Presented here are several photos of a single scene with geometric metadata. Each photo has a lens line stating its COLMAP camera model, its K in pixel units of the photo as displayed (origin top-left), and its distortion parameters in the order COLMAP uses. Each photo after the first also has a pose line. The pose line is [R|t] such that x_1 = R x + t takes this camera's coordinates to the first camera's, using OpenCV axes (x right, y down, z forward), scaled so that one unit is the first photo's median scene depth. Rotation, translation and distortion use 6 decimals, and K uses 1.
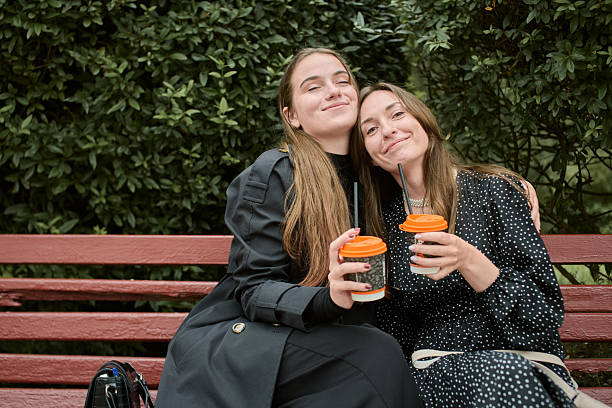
lens RADIAL K [[880.6, 0, 306.0], [0, 880.6, 204.0], [0, 0, 1]] dist [-0.049248, 0.094627]
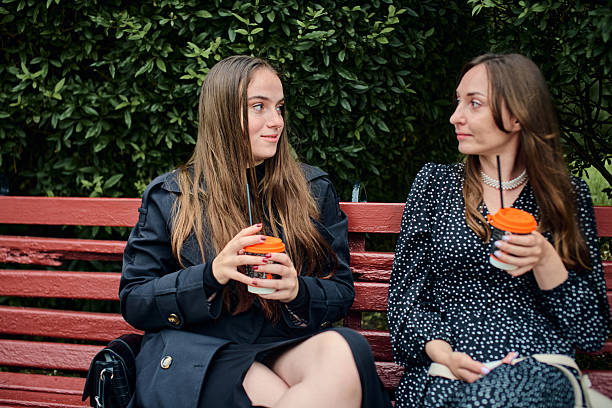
lens RADIAL K [[880.6, 0, 306.0], [0, 880.6, 204.0], [0, 0, 1]] dist [-0.049248, 0.094627]
pose [[0.982199, 0.016826, -0.187087, 0.150105], [0.015754, 0.985093, 0.171302, -0.124665], [0.187180, -0.171200, 0.967292, 0.046478]]
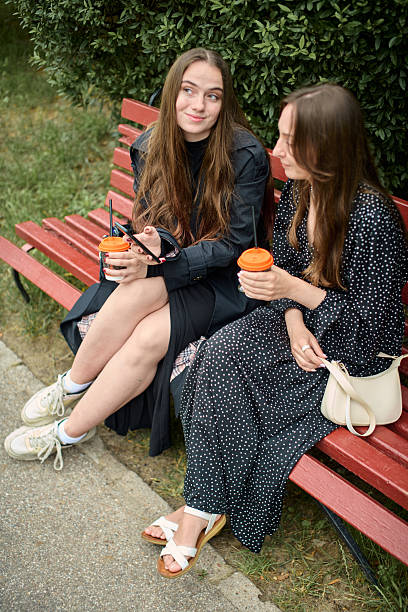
lens RADIAL K [[880.6, 0, 204.0], [0, 880.6, 306.0], [0, 0, 1]] dist [-0.049248, 0.094627]
pose [[0.611346, 0.376429, -0.696102, 0.786213], [-0.002418, 0.880508, 0.474026, -0.361854], [0.791360, -0.288111, 0.539205, 0.158341]]
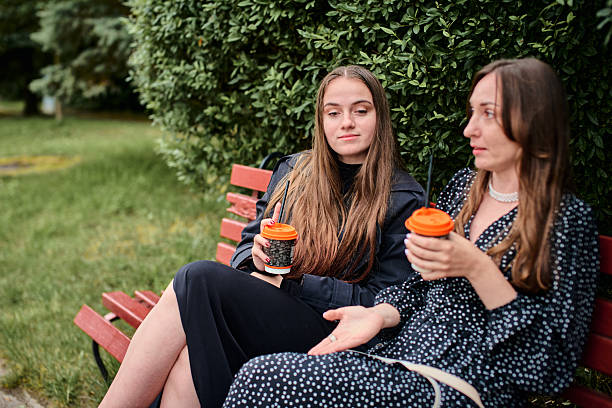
lens RADIAL K [[880.6, 0, 306.0], [0, 880.6, 204.0], [0, 0, 1]] dist [-0.049248, 0.094627]
pose [[0.525381, 0.132731, -0.840451, 0.757412], [0.010647, 0.986655, 0.162477, -0.127567], [0.850801, -0.094311, 0.516956, 0.332855]]
